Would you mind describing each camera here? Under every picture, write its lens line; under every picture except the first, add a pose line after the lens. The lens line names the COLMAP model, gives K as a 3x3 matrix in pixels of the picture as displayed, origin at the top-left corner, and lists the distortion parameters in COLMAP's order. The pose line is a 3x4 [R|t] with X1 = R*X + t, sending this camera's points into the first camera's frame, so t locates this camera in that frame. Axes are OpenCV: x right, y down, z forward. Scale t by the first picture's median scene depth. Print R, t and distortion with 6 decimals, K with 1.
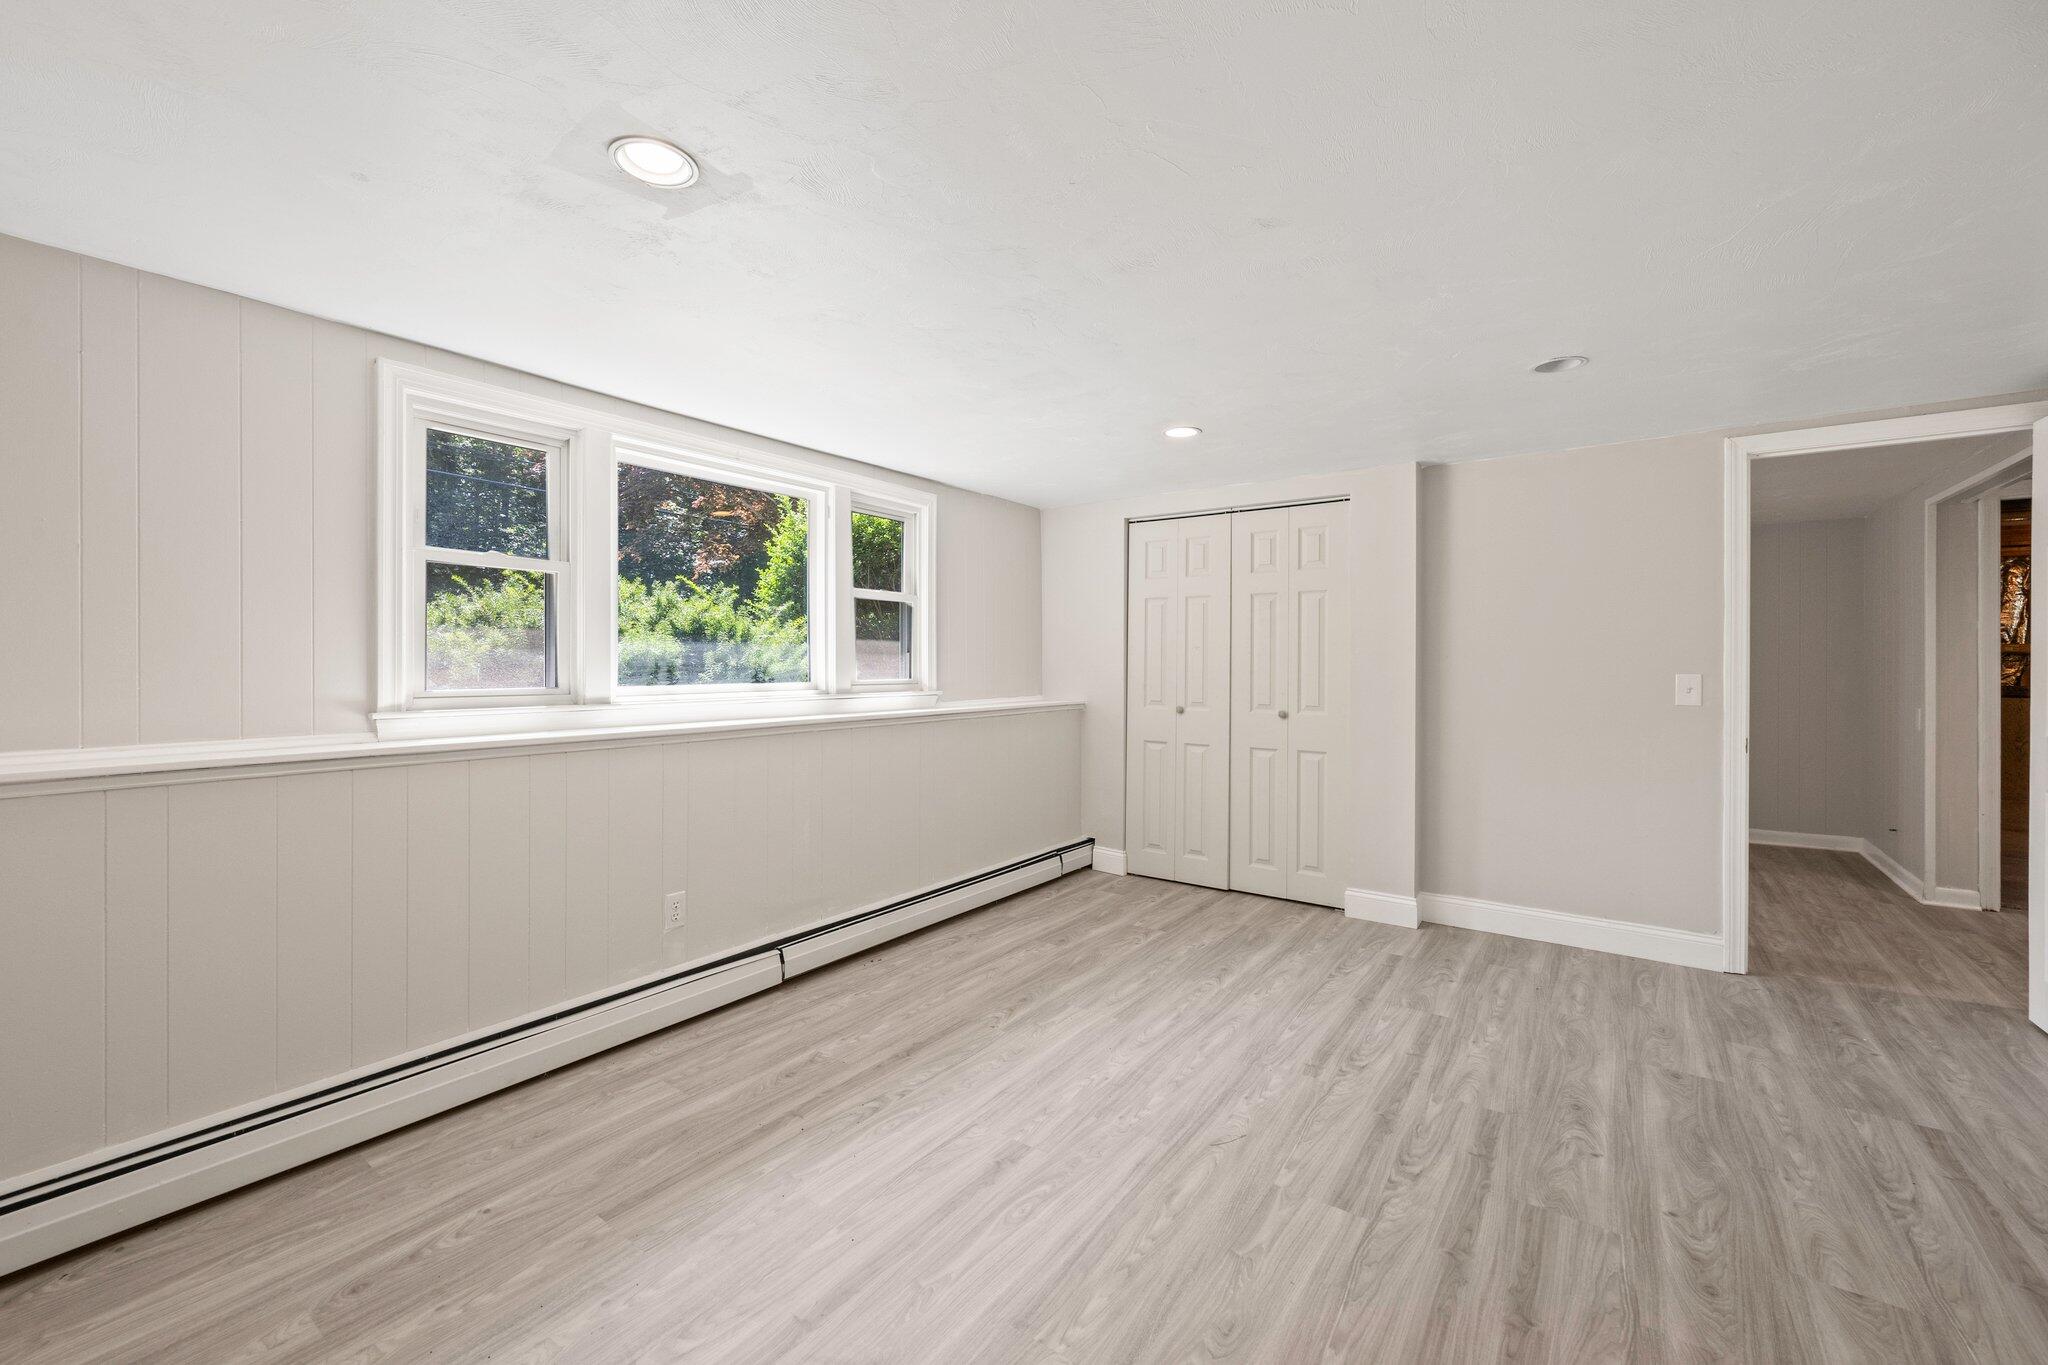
lens RADIAL K [[819.5, 0, 986.9], [0, 819.5, 660.4], [0, 0, 1]] dist [-0.004978, 0.000710]
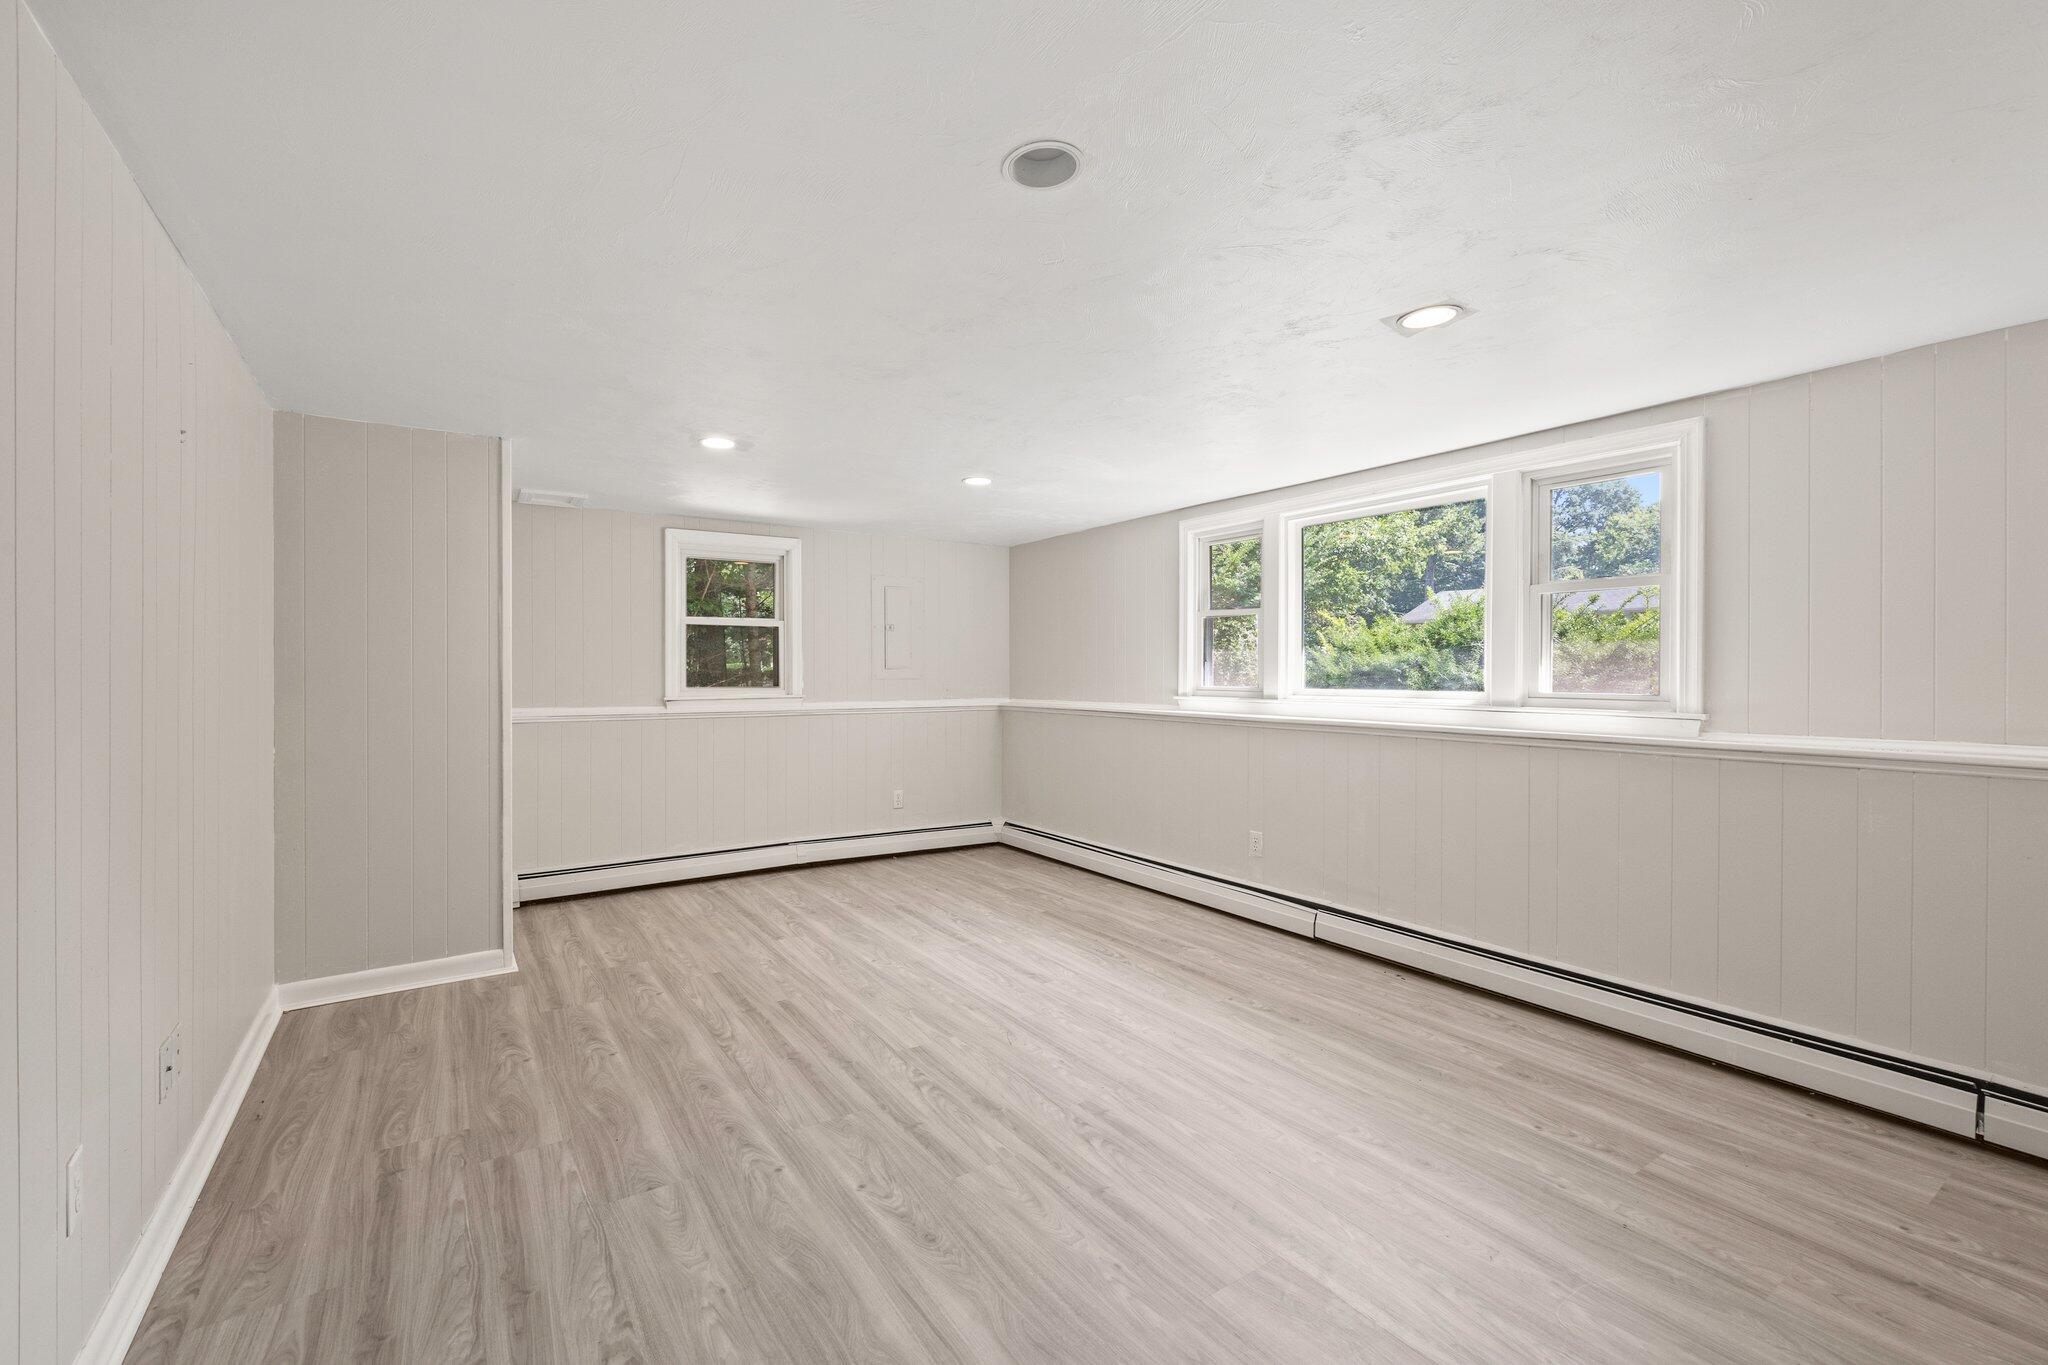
lens RADIAL K [[873.9, 0, 1019.2], [0, 873.9, 663.3], [0, 0, 1]] dist [0.000313, 0.000869]
pose [[-0.315714, -0.014542, -0.948743, 1.392863], [-0.001418, 0.999889, -0.014855, 0.014654], [0.948853, -0.003345, -0.315700, 1.257115]]
